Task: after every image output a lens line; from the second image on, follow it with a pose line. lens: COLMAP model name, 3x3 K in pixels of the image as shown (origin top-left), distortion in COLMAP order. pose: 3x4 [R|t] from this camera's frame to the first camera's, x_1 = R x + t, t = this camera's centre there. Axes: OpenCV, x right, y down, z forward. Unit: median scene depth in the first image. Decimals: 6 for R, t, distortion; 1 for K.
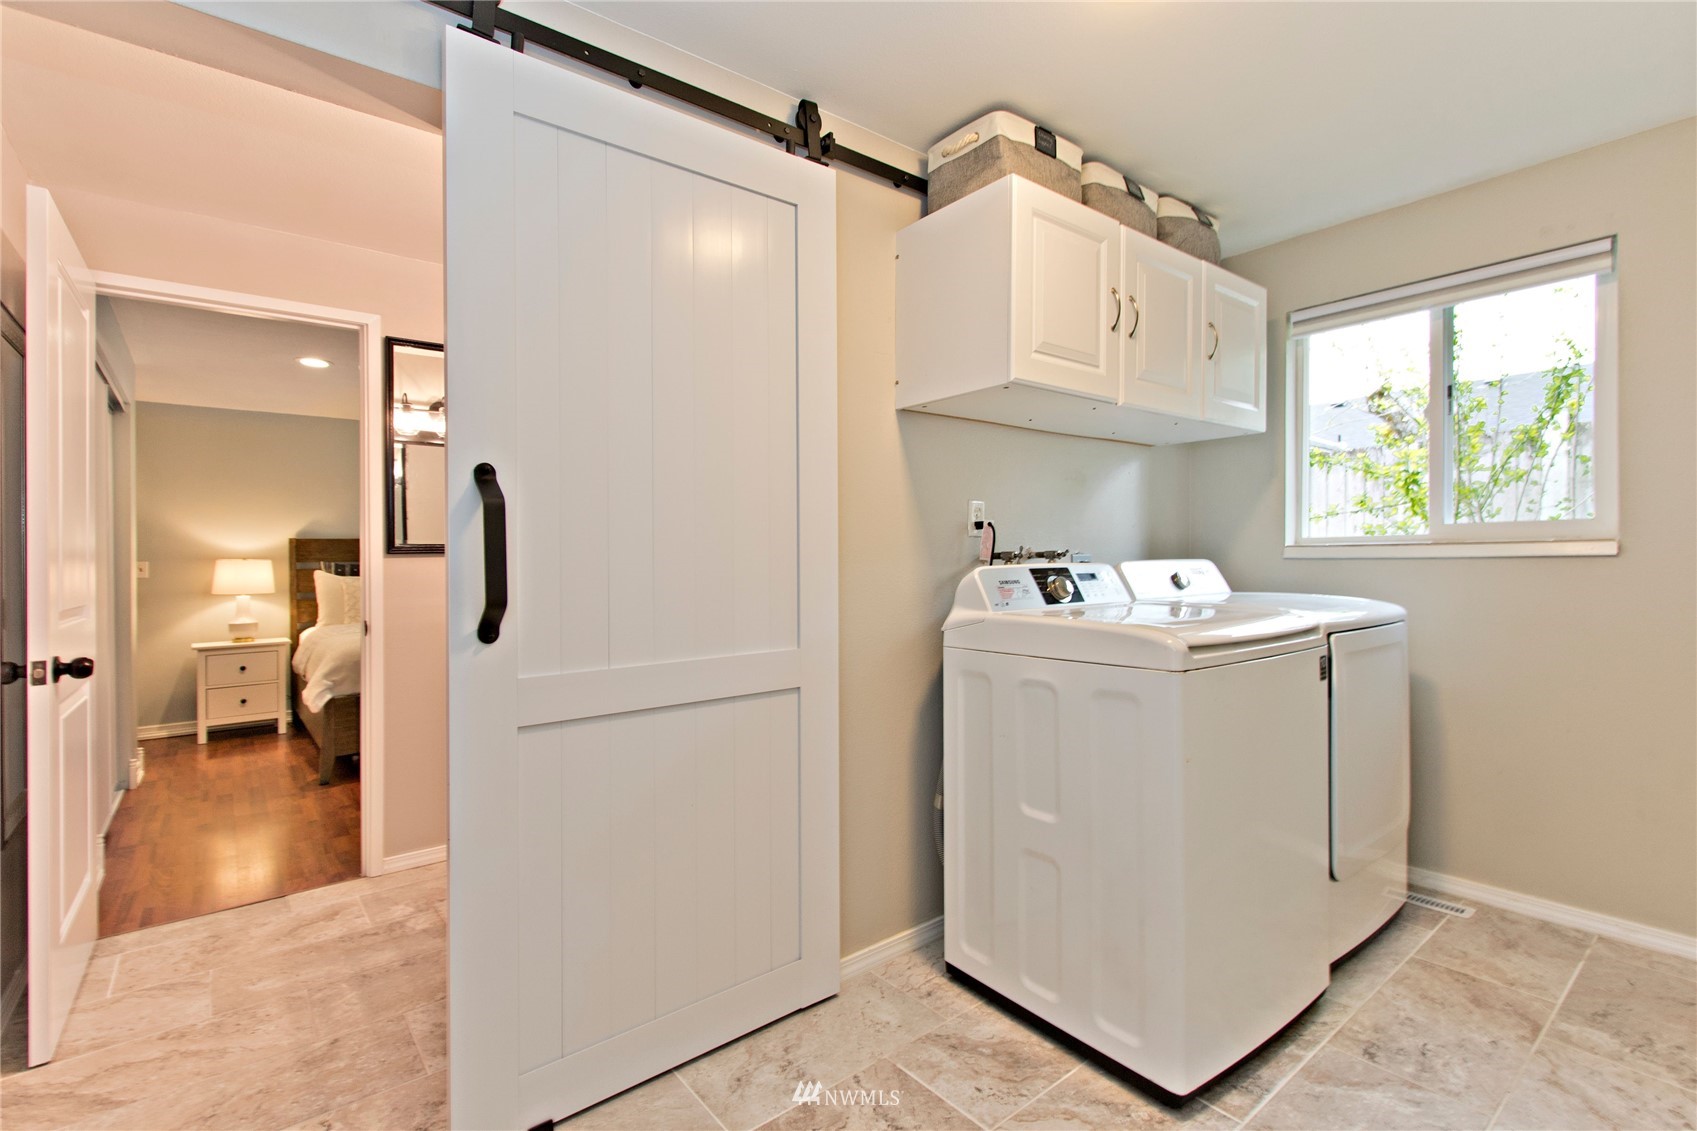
lens RADIAL K [[787.4, 0, 817.1], [0, 787.4, 563.3], [0, 0, 1]] dist [-0.001224, -0.000916]
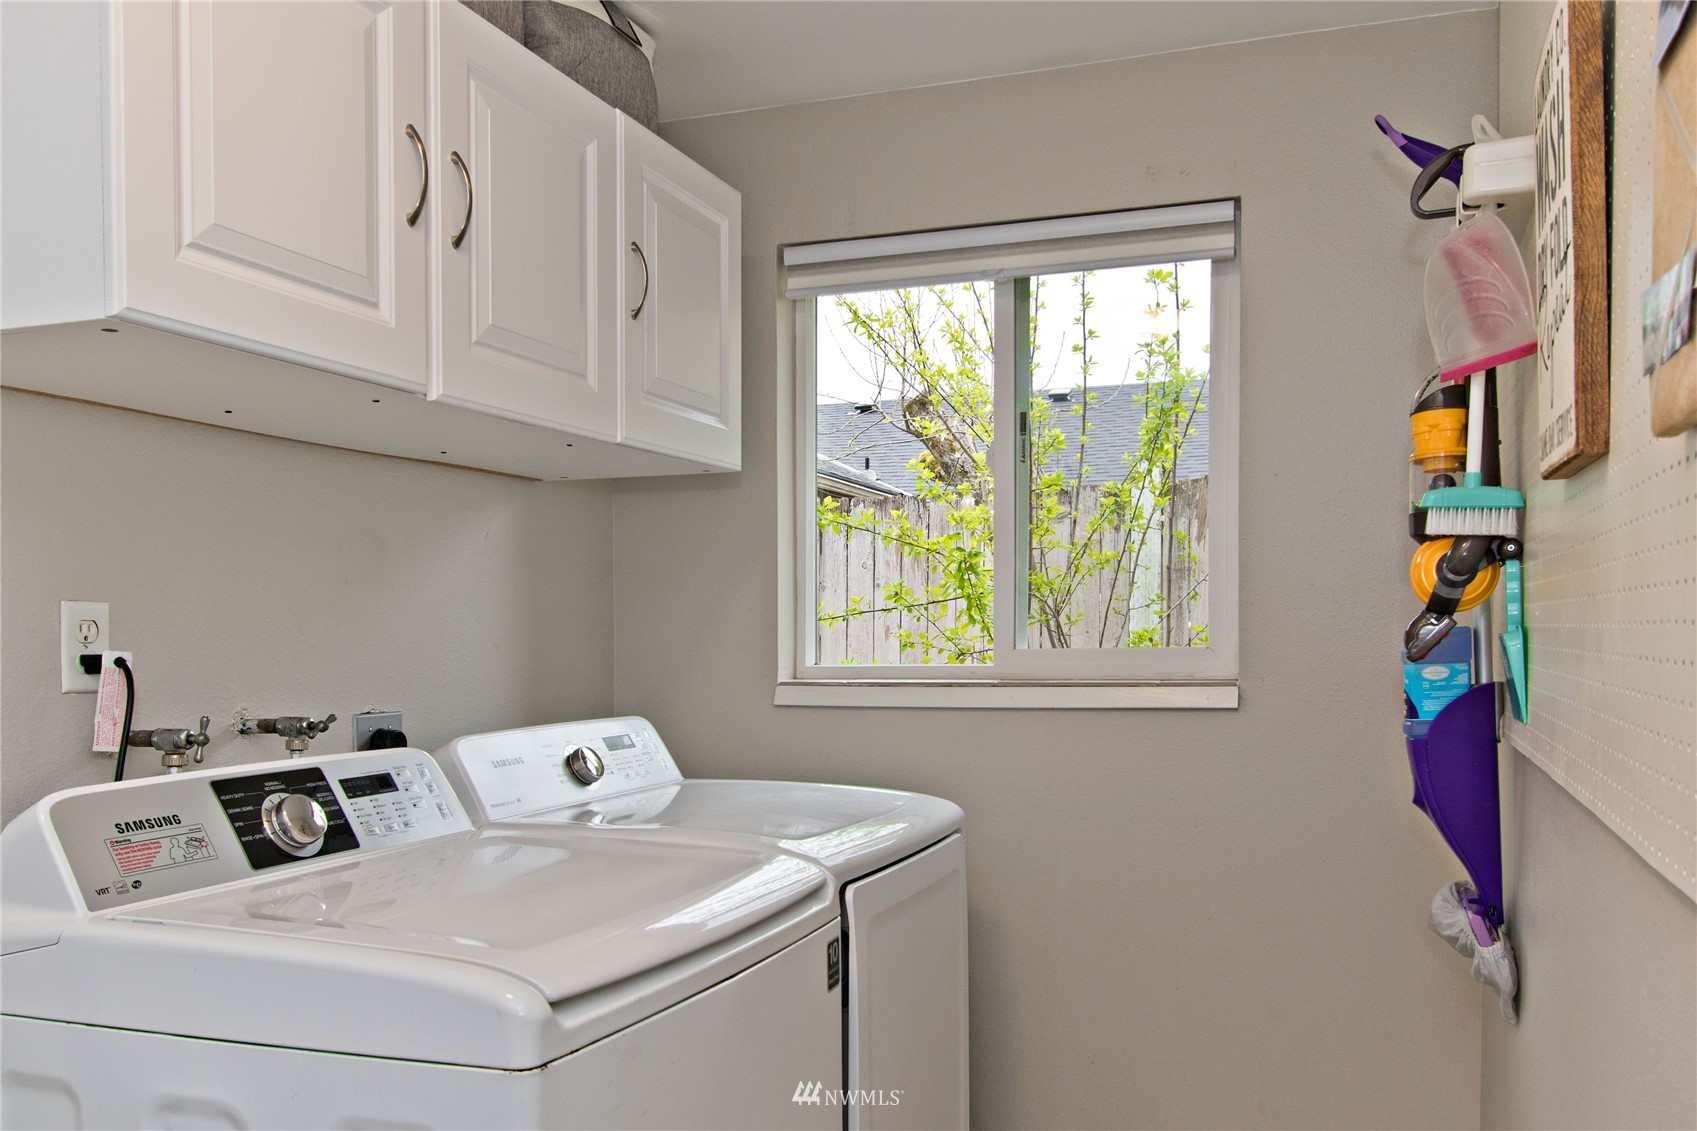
lens RADIAL K [[1476.4, 0, 848.5], [0, 1476.4, 565.5], [0, 0, 1]] dist [0.029238, -0.000531]
pose [[0.840492, 0.030150, 0.540984, 0.121489], [0.000979, 0.998364, -0.057162, -0.055266], [-0.541823, 0.048574, 0.839088, 0.174542]]
